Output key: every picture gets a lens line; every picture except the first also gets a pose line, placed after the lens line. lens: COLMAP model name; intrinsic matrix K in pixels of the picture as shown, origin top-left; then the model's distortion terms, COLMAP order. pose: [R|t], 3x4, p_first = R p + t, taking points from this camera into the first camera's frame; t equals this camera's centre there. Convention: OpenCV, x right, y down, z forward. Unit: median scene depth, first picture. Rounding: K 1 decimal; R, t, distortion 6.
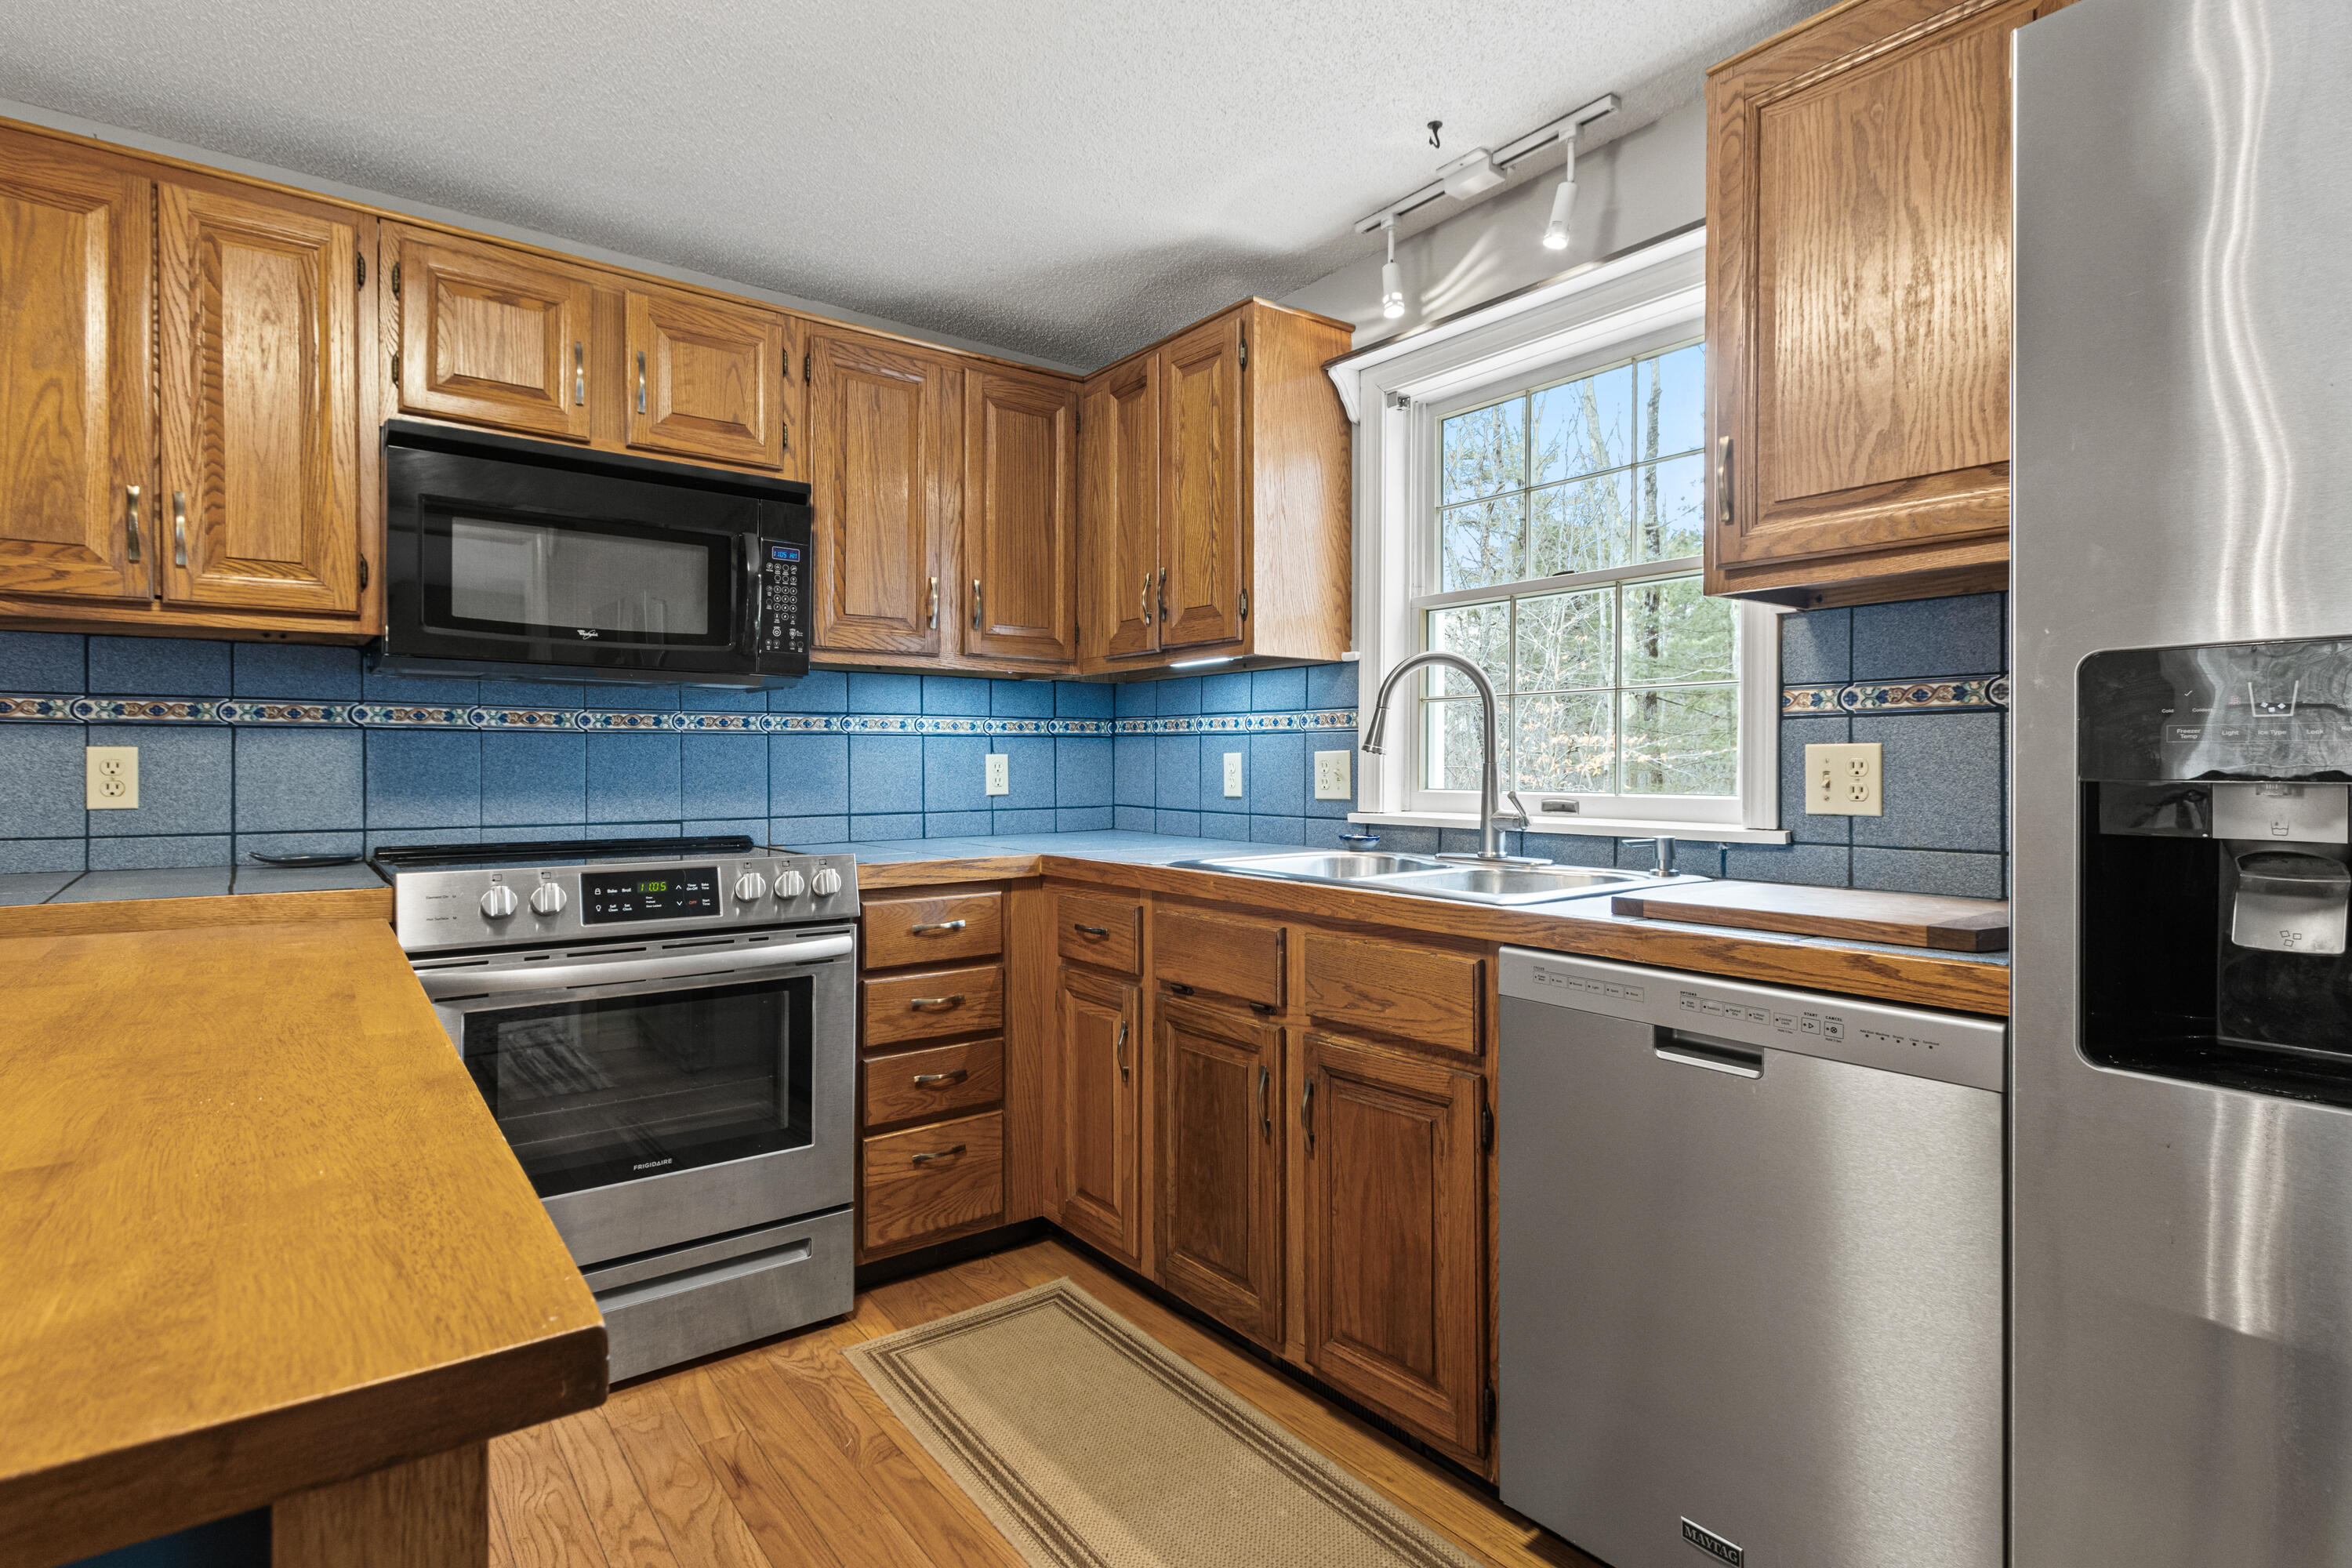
lens RADIAL K [[1165.2, 0, 1165.1], [0, 1165.2, 766.2], [0, 0, 1]] dist [0.001767, -0.001071]
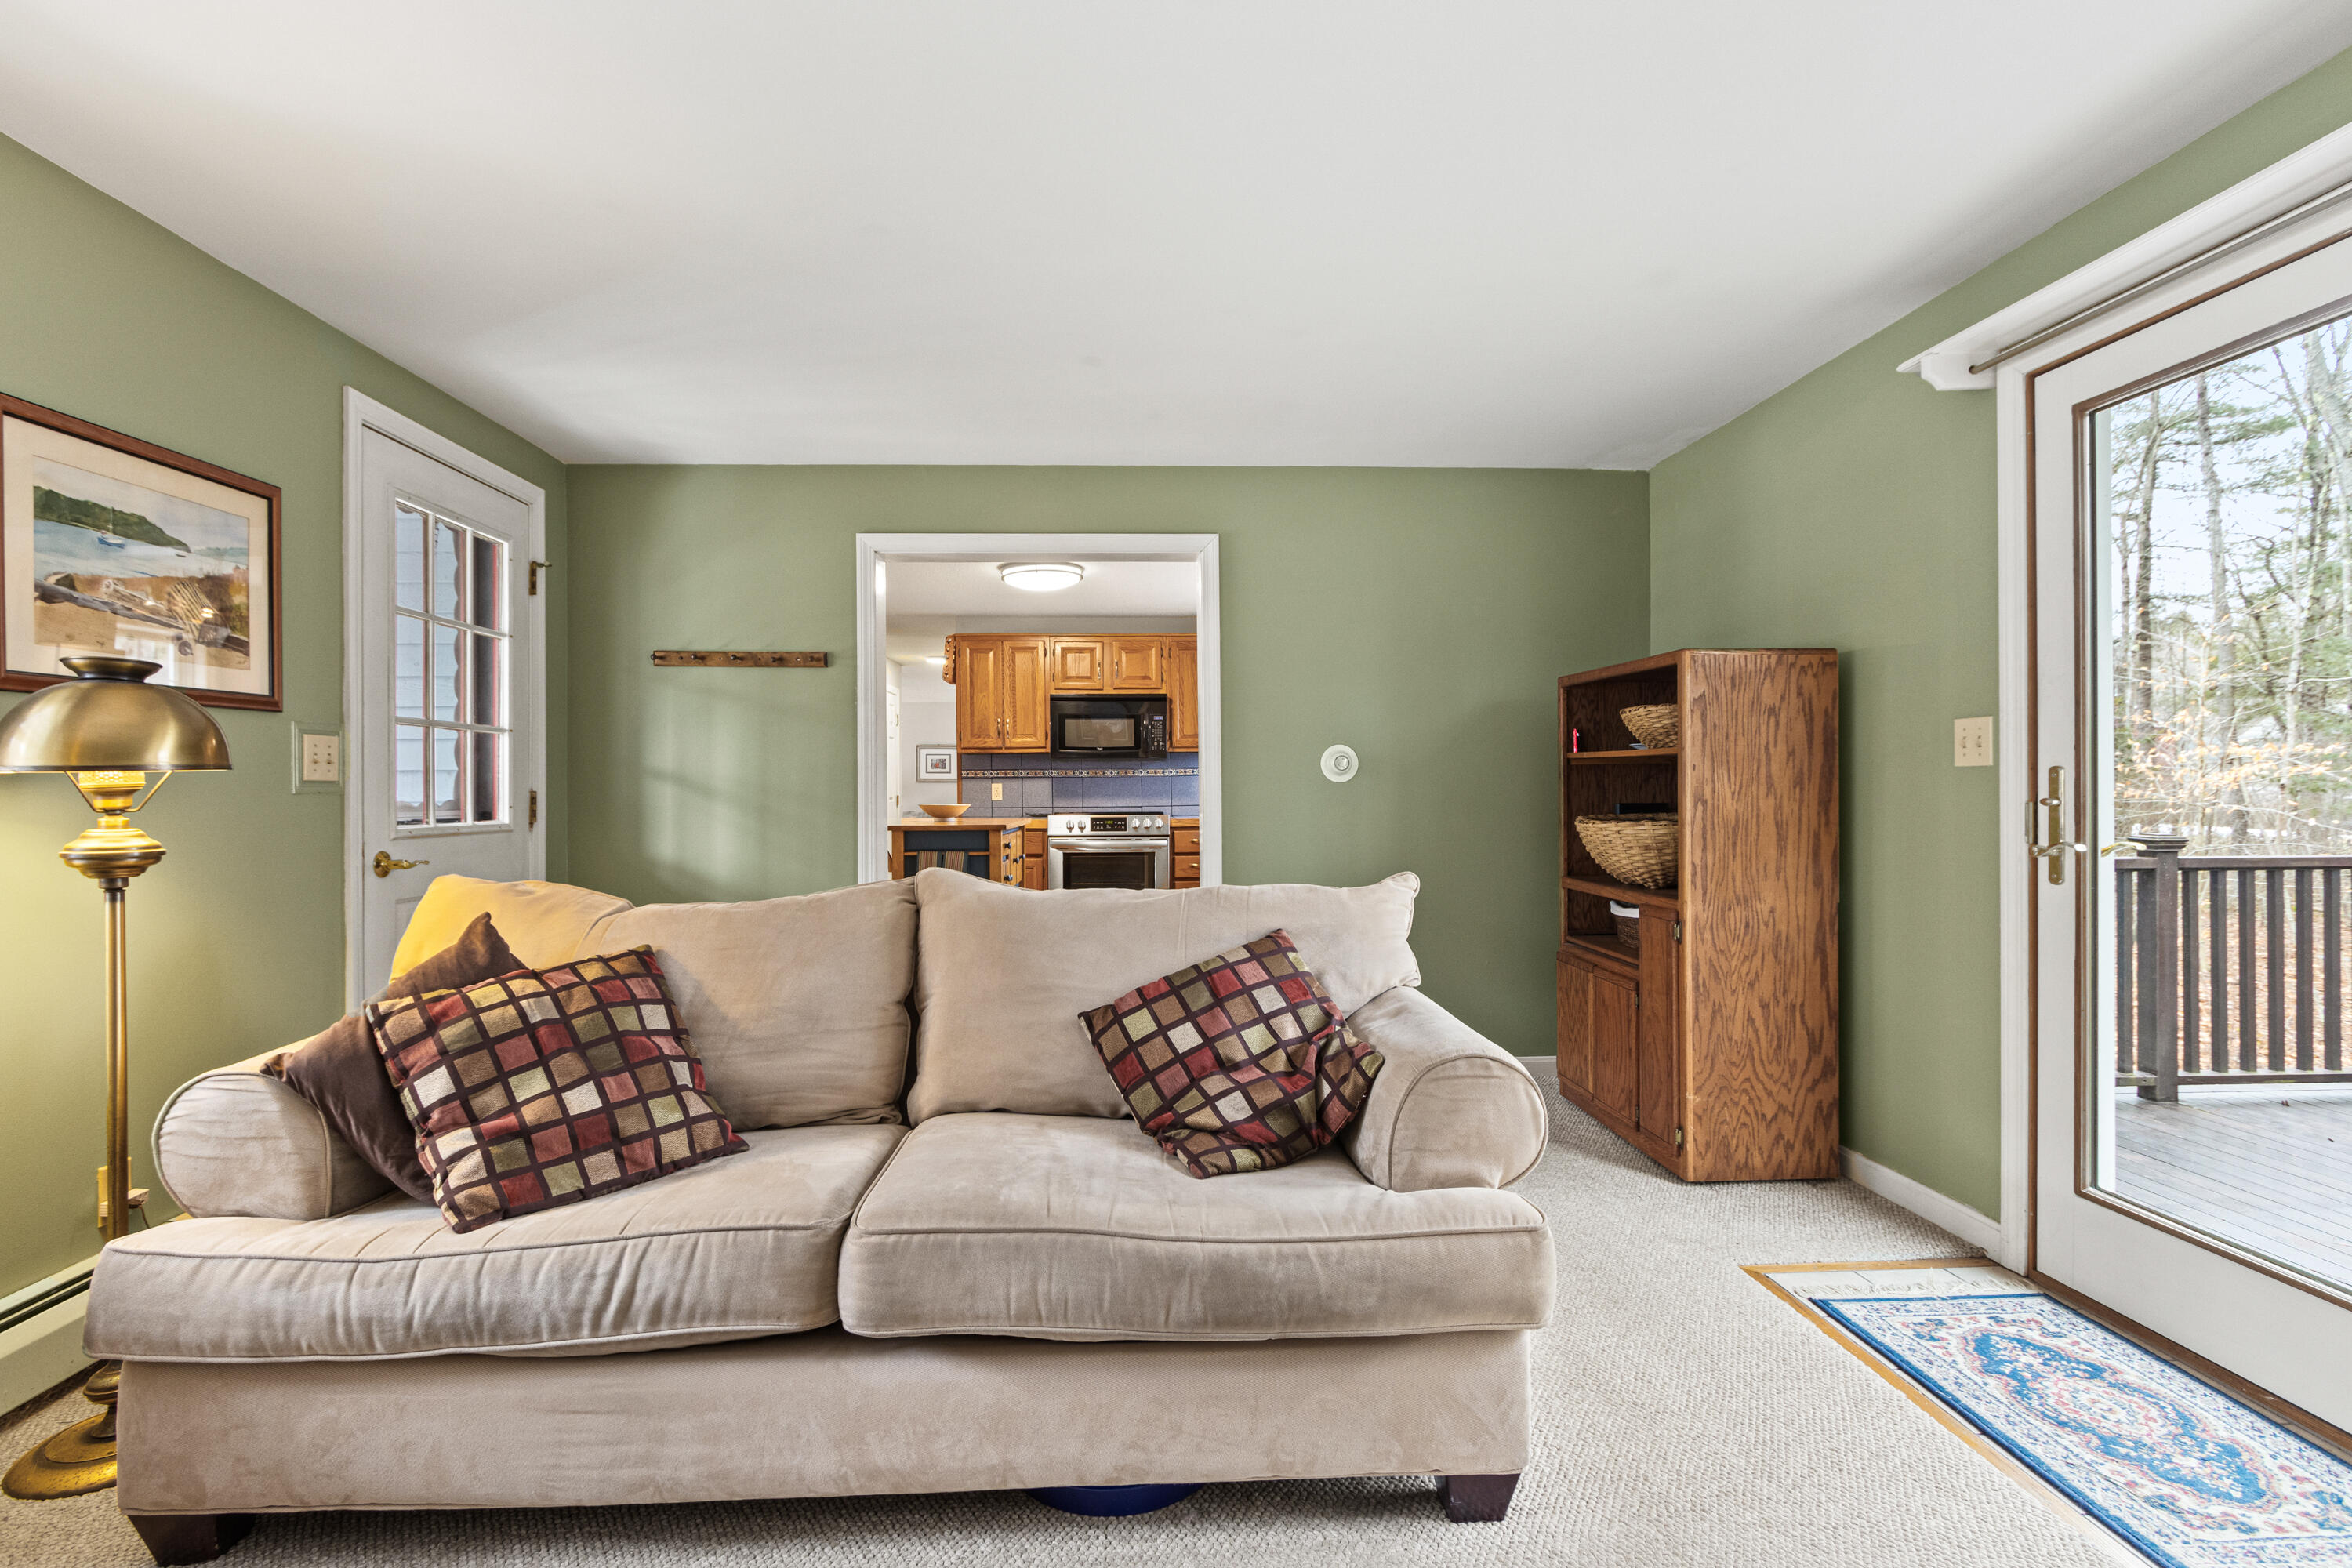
lens RADIAL K [[1106.1, 0, 1168.3], [0, 1106.1, 788.8], [0, 0, 1]] dist [0.003531, -0.000042]
pose [[0.821590, -0.008073, -0.570022, 1.404890], [0.008593, 0.999962, -0.001777, 0.009530], [0.570014, -0.003438, 0.821628, -1.430801]]
